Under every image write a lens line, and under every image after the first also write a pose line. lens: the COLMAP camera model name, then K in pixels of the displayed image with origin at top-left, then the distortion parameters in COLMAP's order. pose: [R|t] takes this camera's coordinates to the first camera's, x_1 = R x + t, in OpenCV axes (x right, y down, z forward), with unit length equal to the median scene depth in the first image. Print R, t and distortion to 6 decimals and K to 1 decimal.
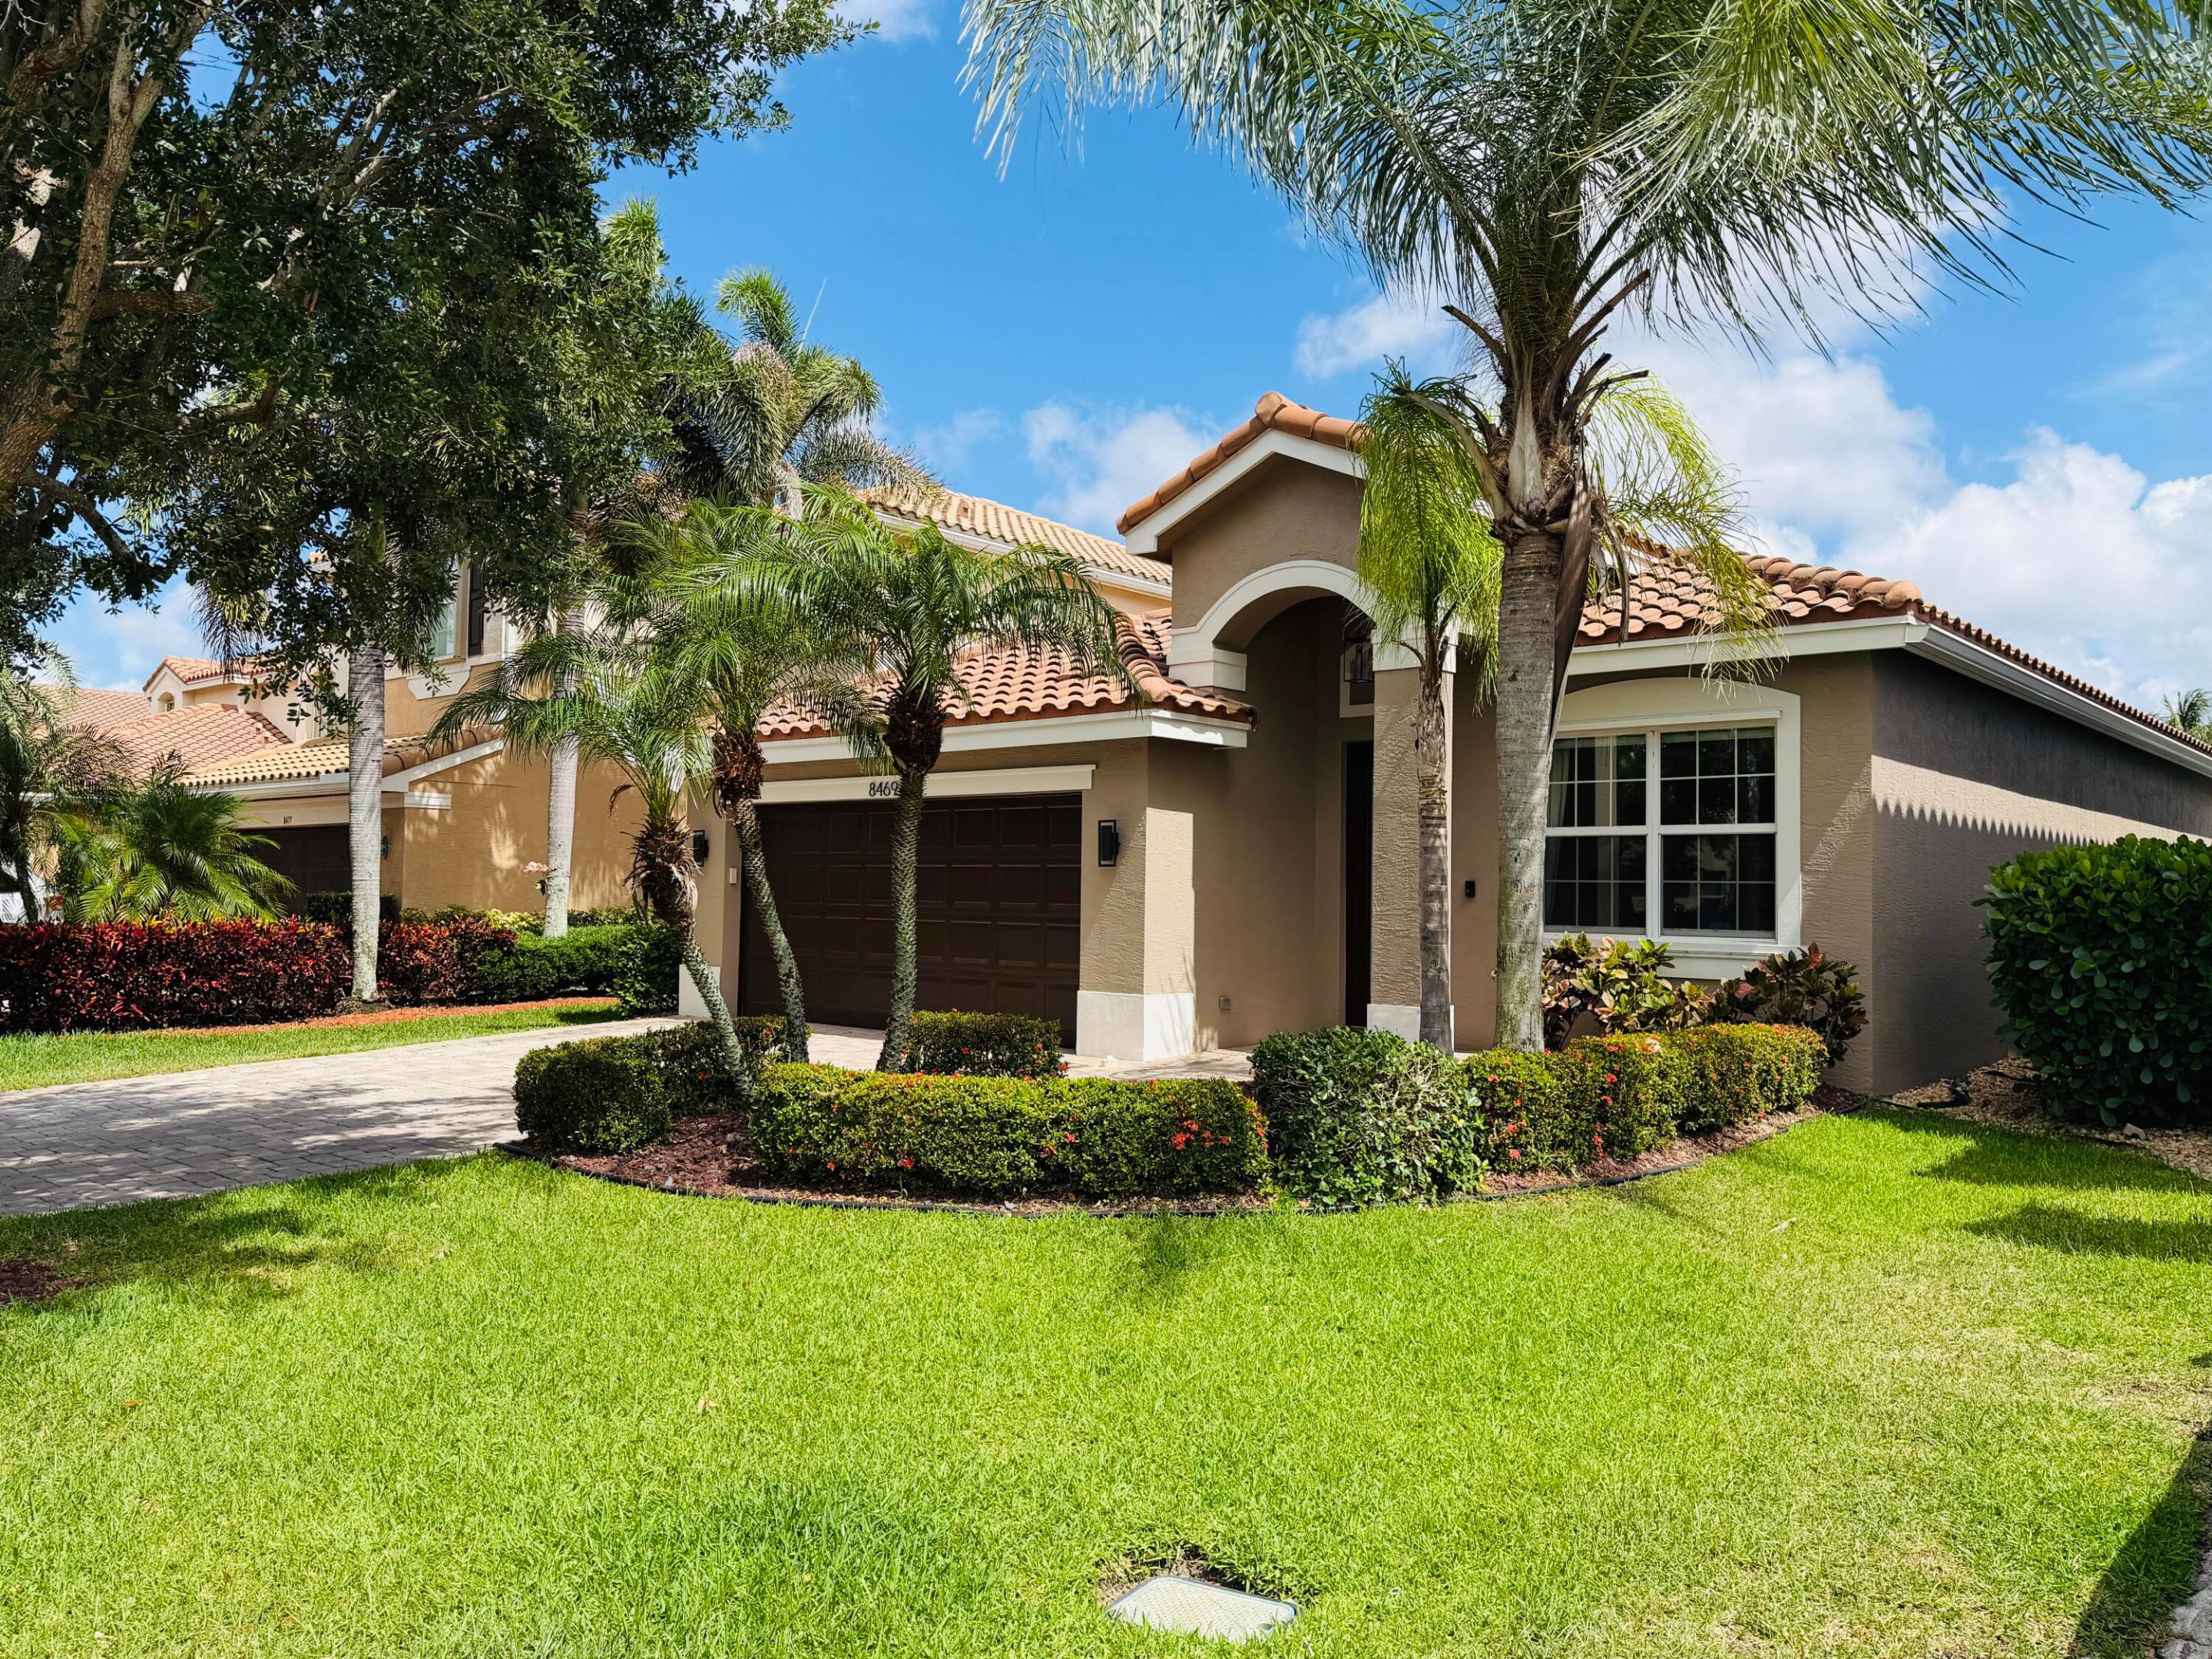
lens RADIAL K [[1643.7, 0, 1085.9], [0, 1643.7, 837.8], [0, 0, 1]] dist [0.014686, -0.024440]
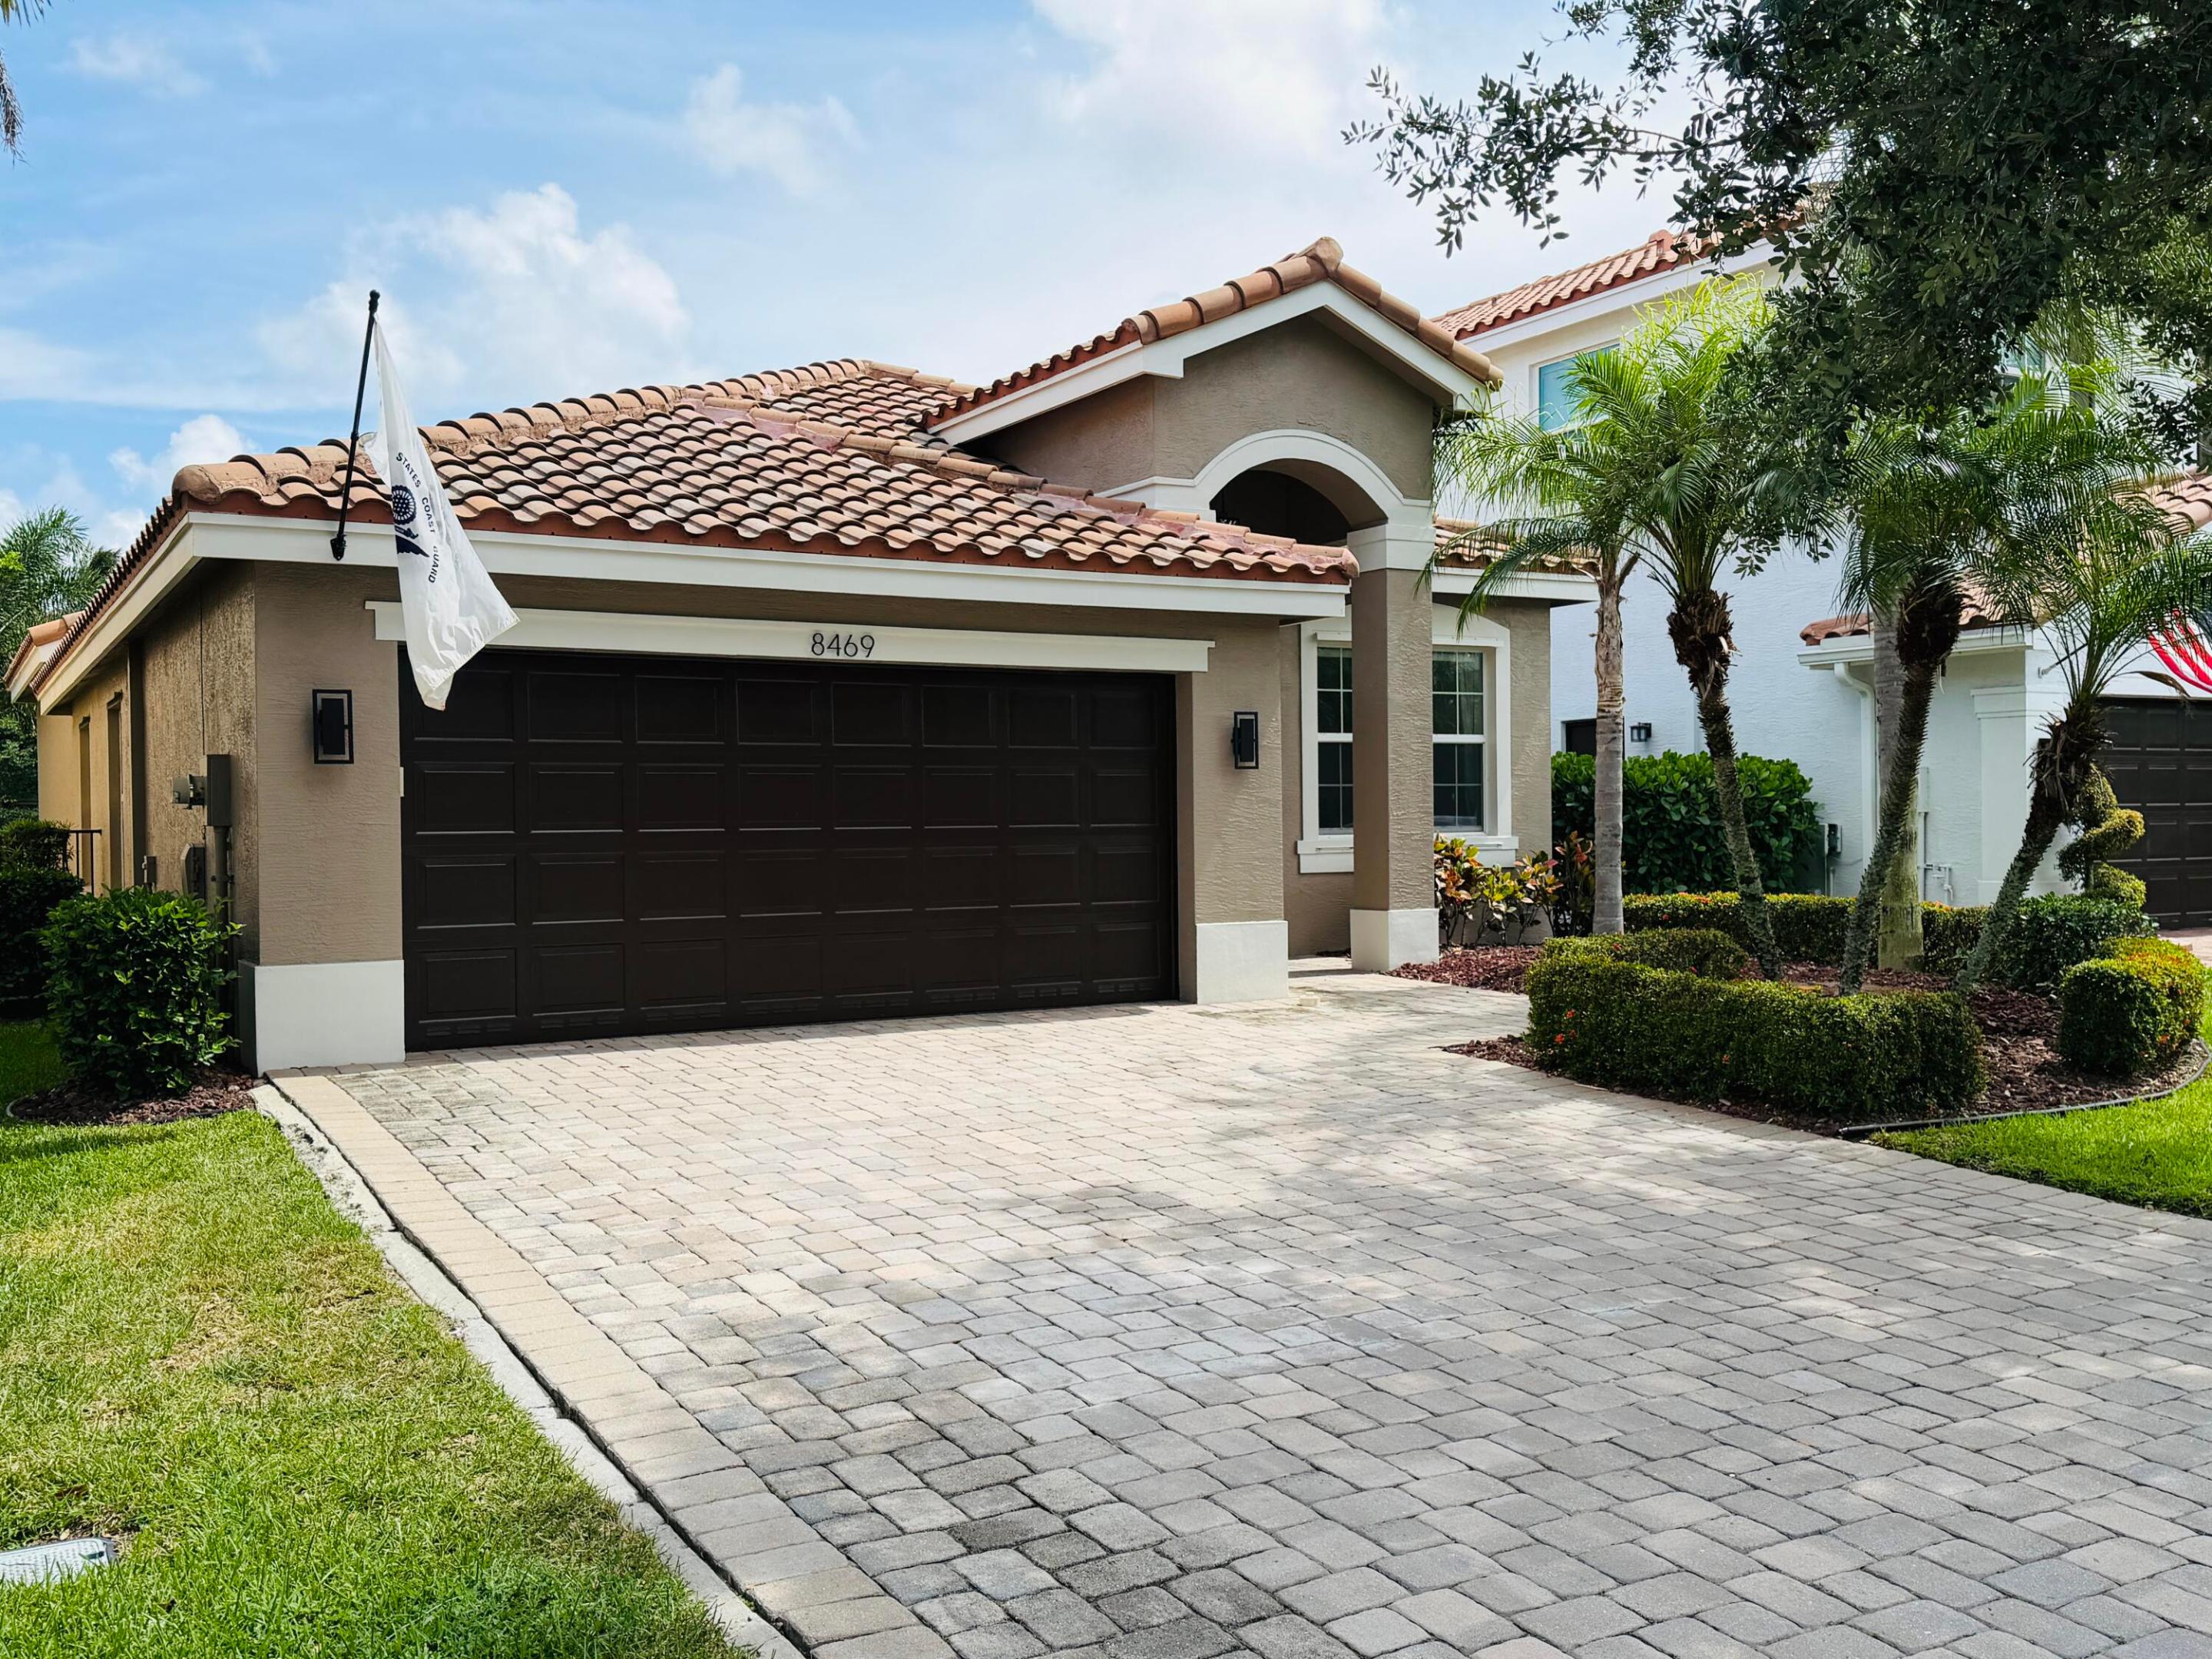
lens RADIAL K [[1958.9, 0, 1117.6], [0, 1958.9, 840.1], [0, 0, 1]] dist [0.098497, -0.144394]
pose [[0.305547, -0.029769, 0.951711, -0.945798], [-0.022874, 0.998993, 0.038592, 0.016695], [-0.951902, -0.033562, 0.304559, 0.769891]]
